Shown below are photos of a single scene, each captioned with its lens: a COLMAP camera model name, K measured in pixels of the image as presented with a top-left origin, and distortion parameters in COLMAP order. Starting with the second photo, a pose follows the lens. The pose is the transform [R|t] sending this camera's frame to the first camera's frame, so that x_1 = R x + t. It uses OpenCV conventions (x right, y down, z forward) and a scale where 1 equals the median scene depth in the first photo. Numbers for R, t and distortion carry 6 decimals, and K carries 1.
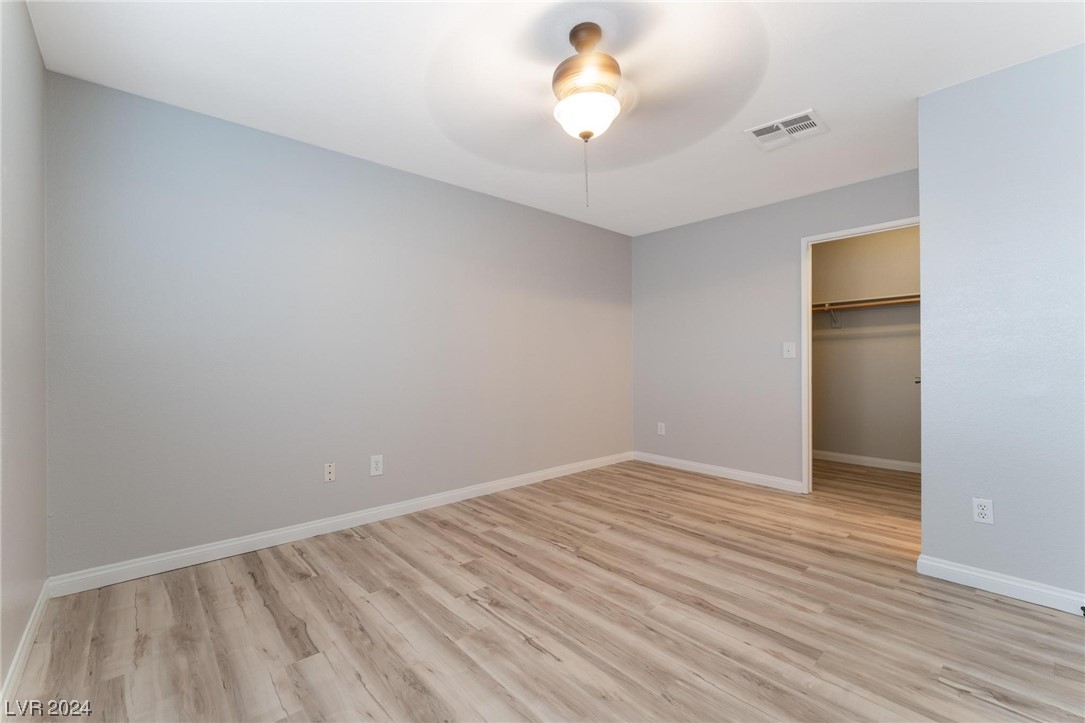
lens RADIAL K [[443.3, 0, 533.9], [0, 443.3, 359.1], [0, 0, 1]] dist [0.001443, 0.000164]
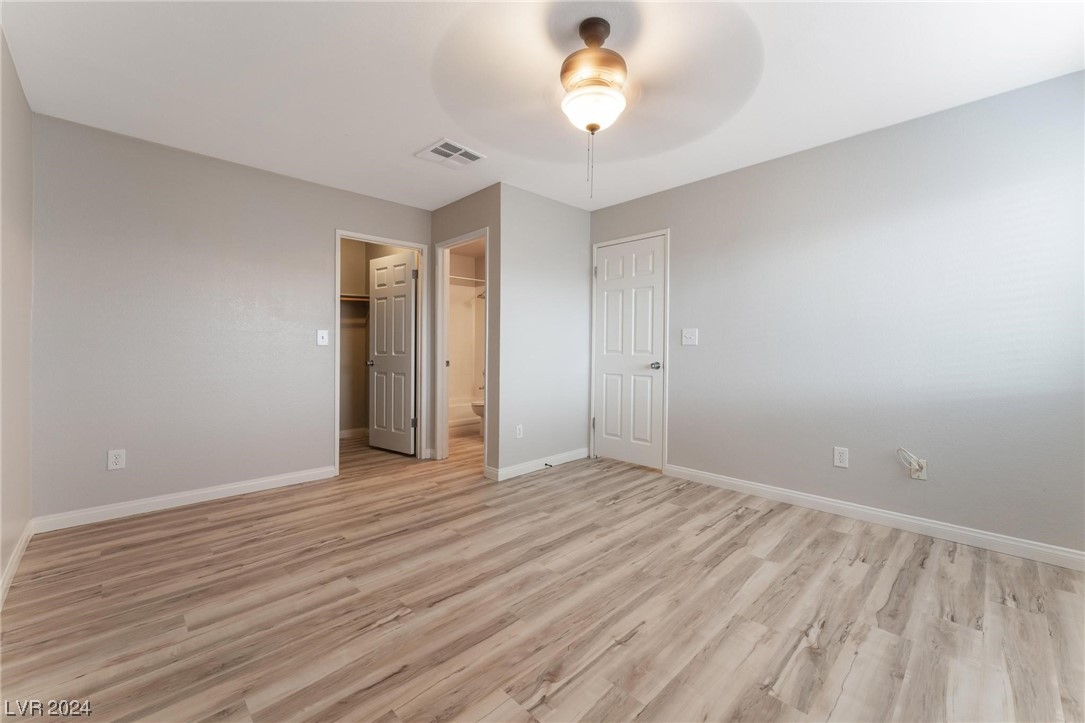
lens RADIAL K [[443.3, 0, 533.9], [0, 443.3, 359.1], [0, 0, 1]] dist [0.001443, 0.000164]
pose [[-0.035459, -0.024544, 0.999070, -0.596735], [-0.003894, 0.999694, 0.024421, 0.002660], [-0.999364, -0.003024, -0.035543, 0.774911]]
